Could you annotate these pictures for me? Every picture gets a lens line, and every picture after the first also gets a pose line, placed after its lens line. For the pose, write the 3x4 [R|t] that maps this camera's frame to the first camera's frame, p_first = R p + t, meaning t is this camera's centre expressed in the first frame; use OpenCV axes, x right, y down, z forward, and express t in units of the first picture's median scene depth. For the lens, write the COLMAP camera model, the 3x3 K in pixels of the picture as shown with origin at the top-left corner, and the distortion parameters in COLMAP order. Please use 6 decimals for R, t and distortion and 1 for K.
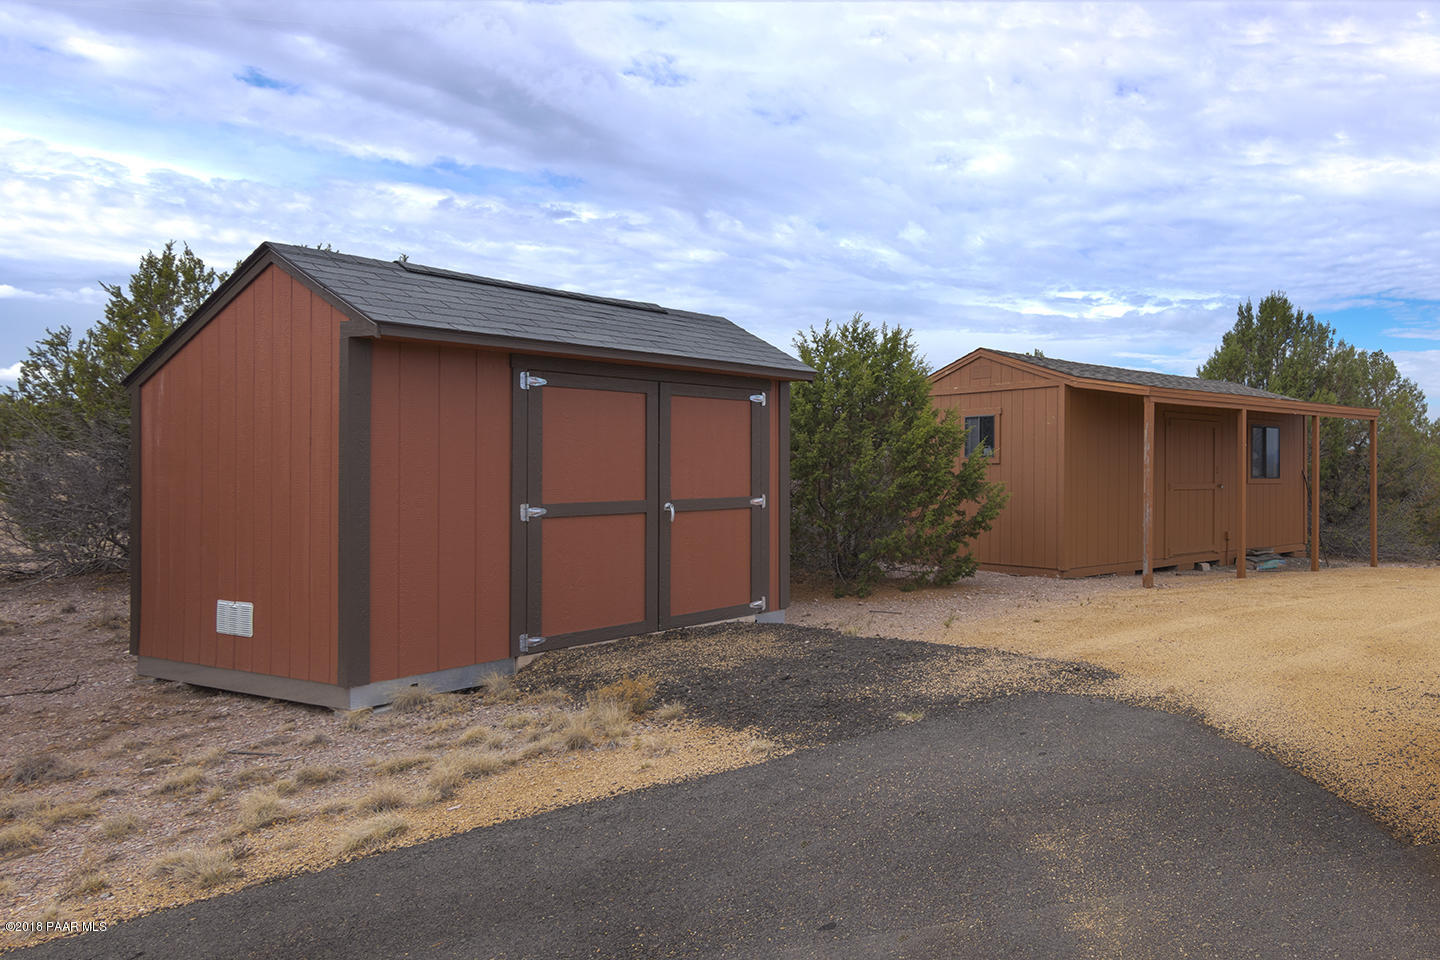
lens RADIAL K [[1103.6, 0, 720.0], [0, 1103.6, 480.0], [0, 0, 1]] dist [0.007139, -0.006125]
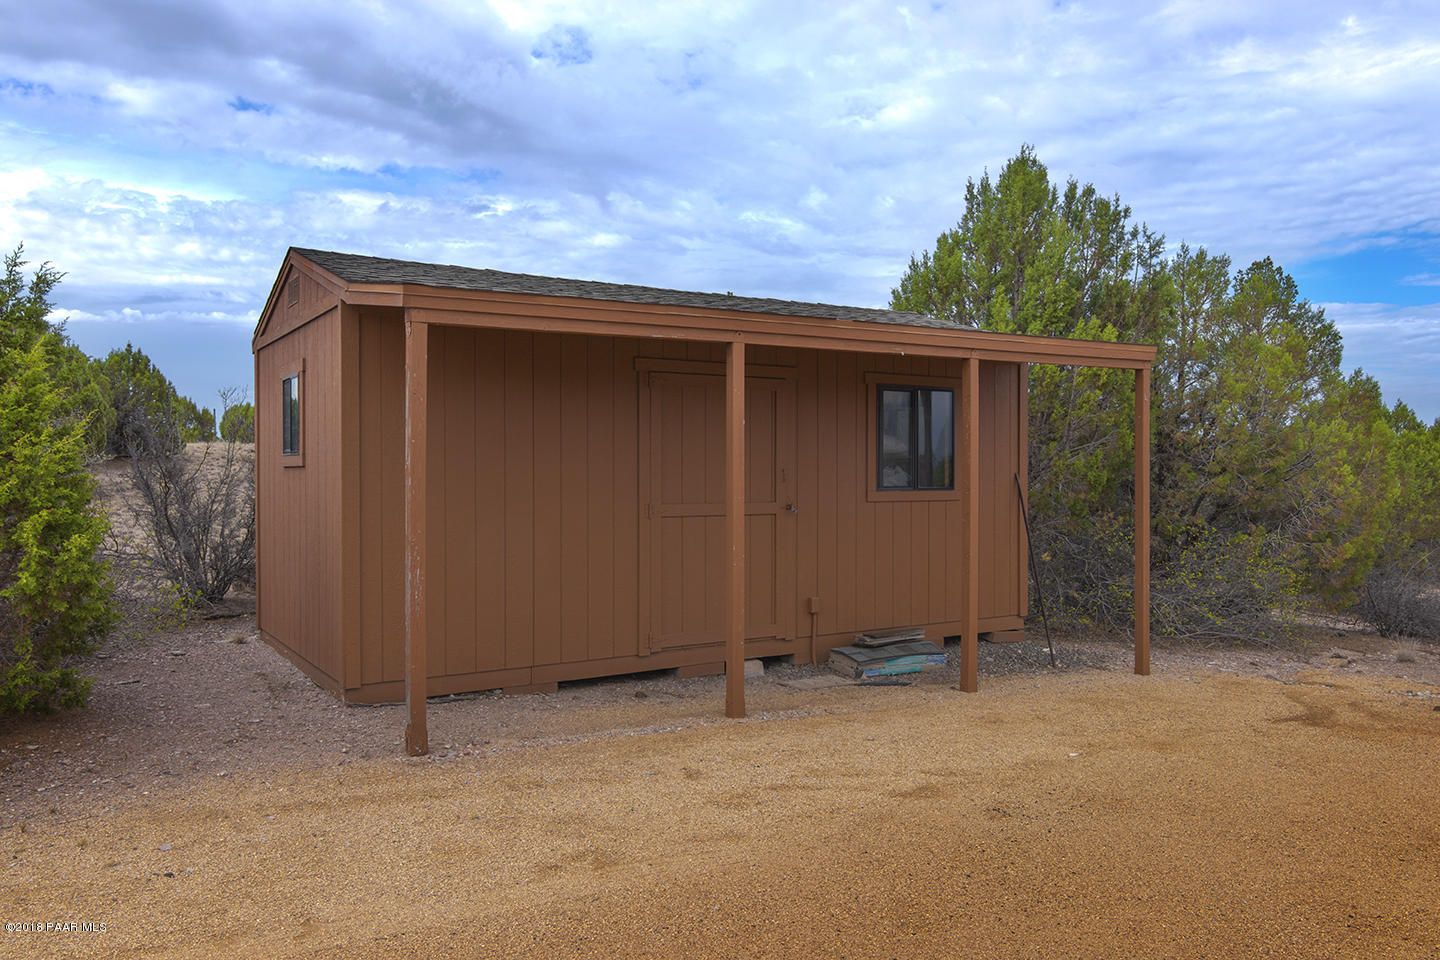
lens RADIAL K [[1103.6, 0, 720.0], [0, 1103.6, 480.0], [0, 0, 1]] dist [0.007139, -0.006125]
pose [[0.946322, -0.001243, -0.323223, 0.381425], [0.004887, 0.999933, 0.010465, -0.008377], [0.323189, -0.011483, 0.946265, 0.135975]]
